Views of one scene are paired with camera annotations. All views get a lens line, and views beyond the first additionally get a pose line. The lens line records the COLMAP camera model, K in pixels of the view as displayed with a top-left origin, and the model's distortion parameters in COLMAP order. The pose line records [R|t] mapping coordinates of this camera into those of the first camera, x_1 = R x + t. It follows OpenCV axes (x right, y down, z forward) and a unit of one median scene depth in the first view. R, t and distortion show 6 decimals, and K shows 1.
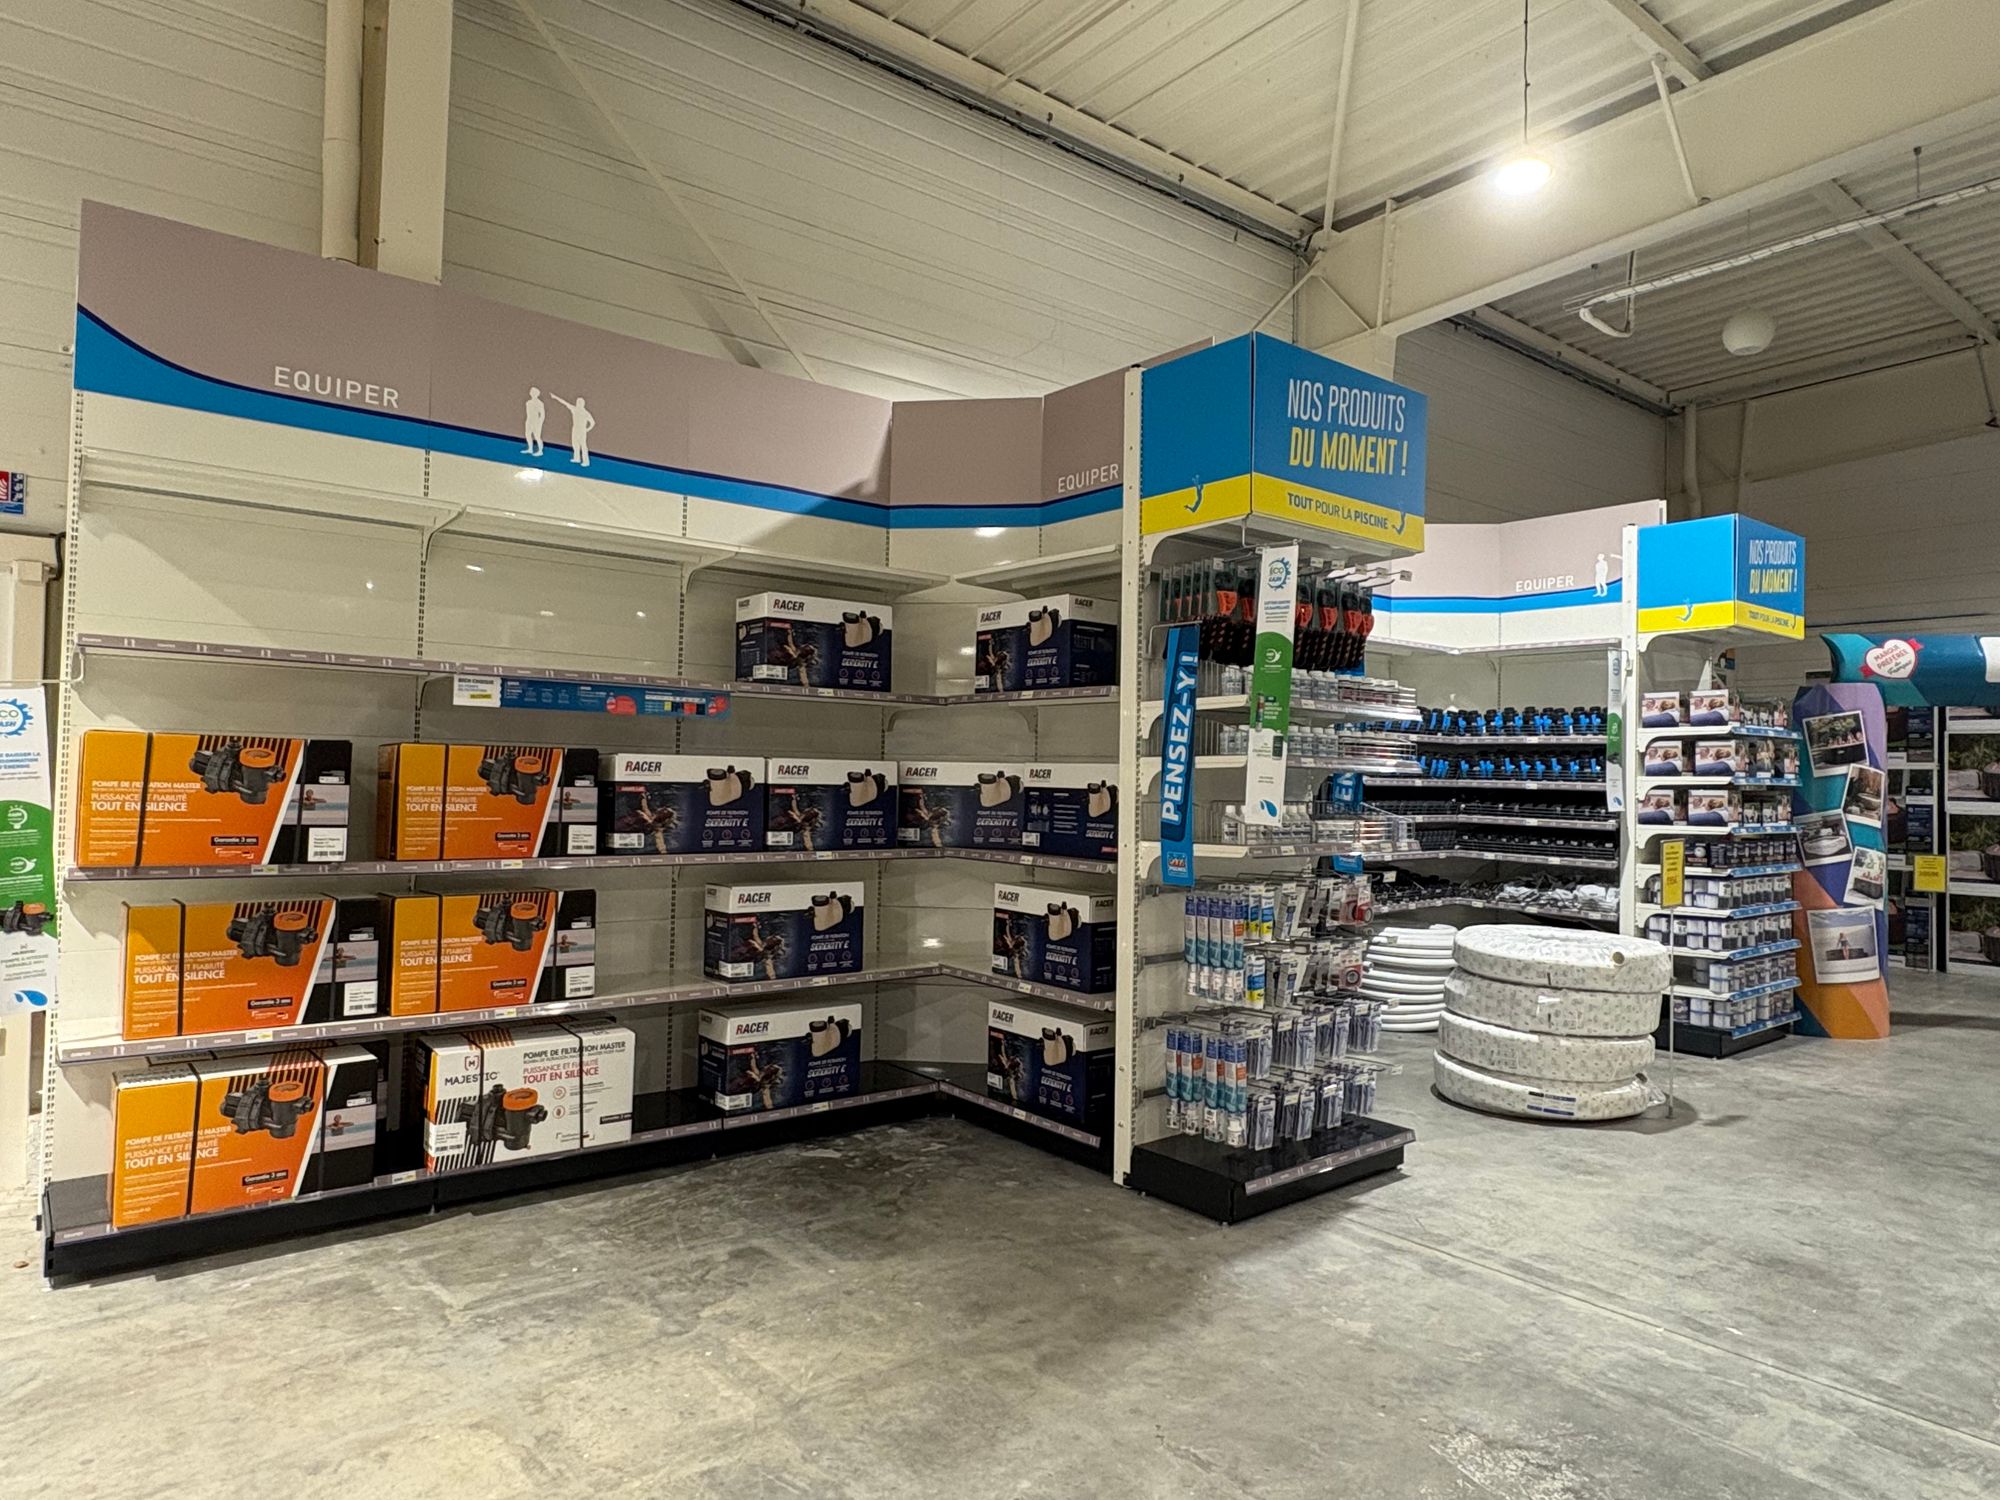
lens RADIAL K [[1212.3, 0, 984.3], [0, 1212.3, 751.1], [0, 0, 1]] dist [0.004806, 0.001291]
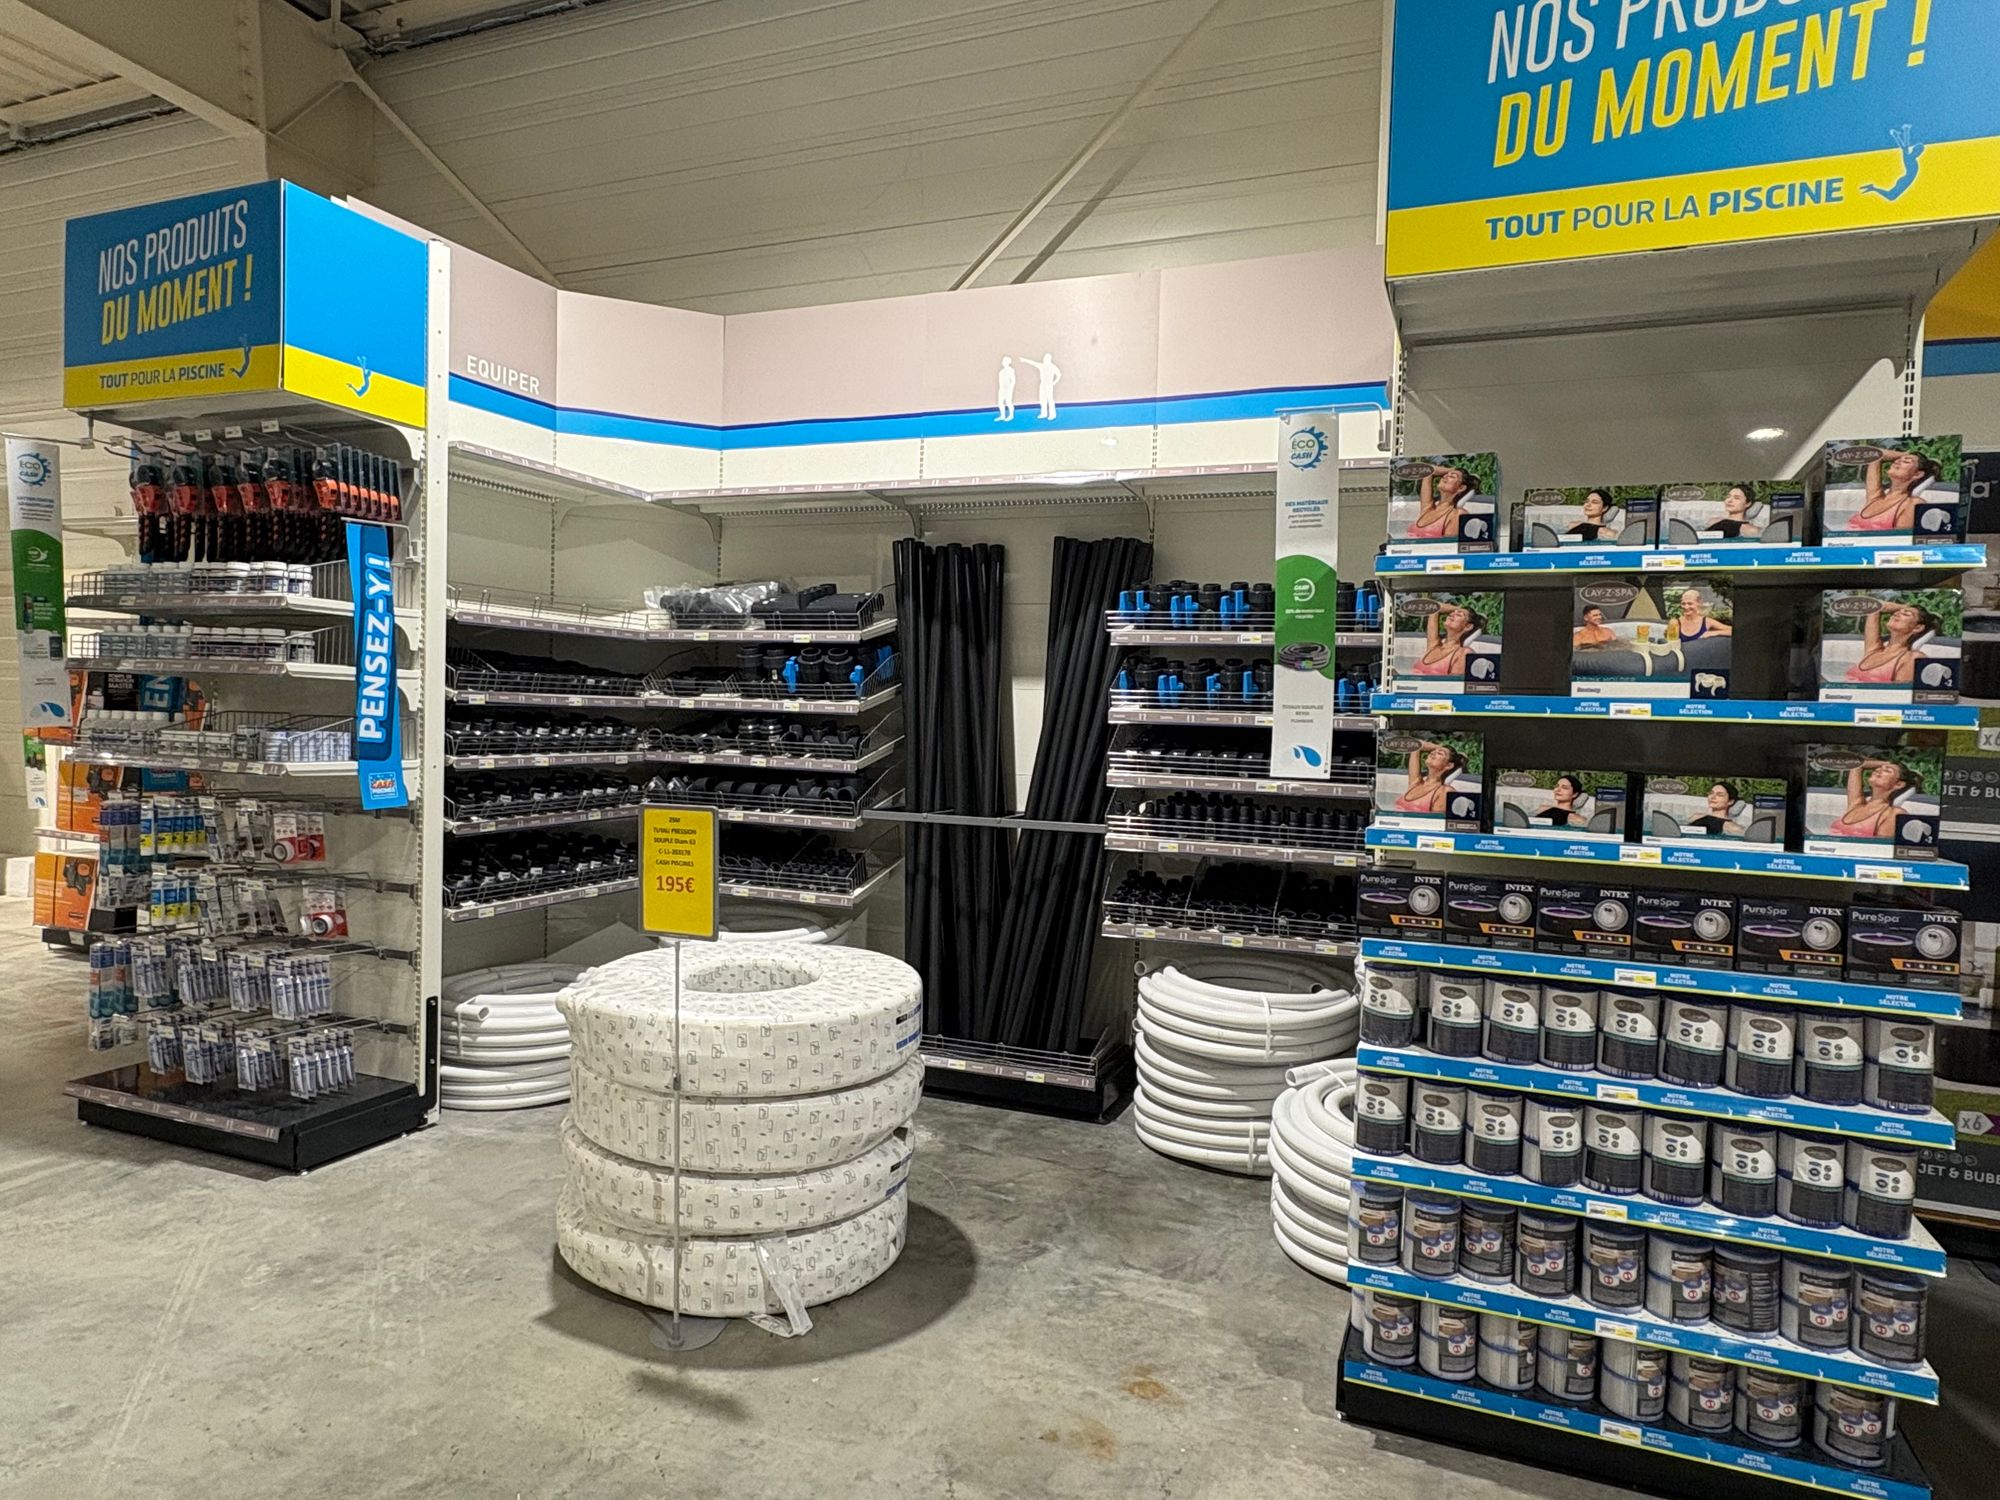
lens RADIAL K [[1212.3, 0, 986.8], [0, 1212.3, 752.9], [0, 0, 1]] dist [0.004806, 0.001291]
pose [[0.484463, 0.030481, -0.874281, 0.709267], [-0.006684, 0.999493, 0.031143, 0.021993], [0.874786, -0.009244, 0.484421, 0.573431]]
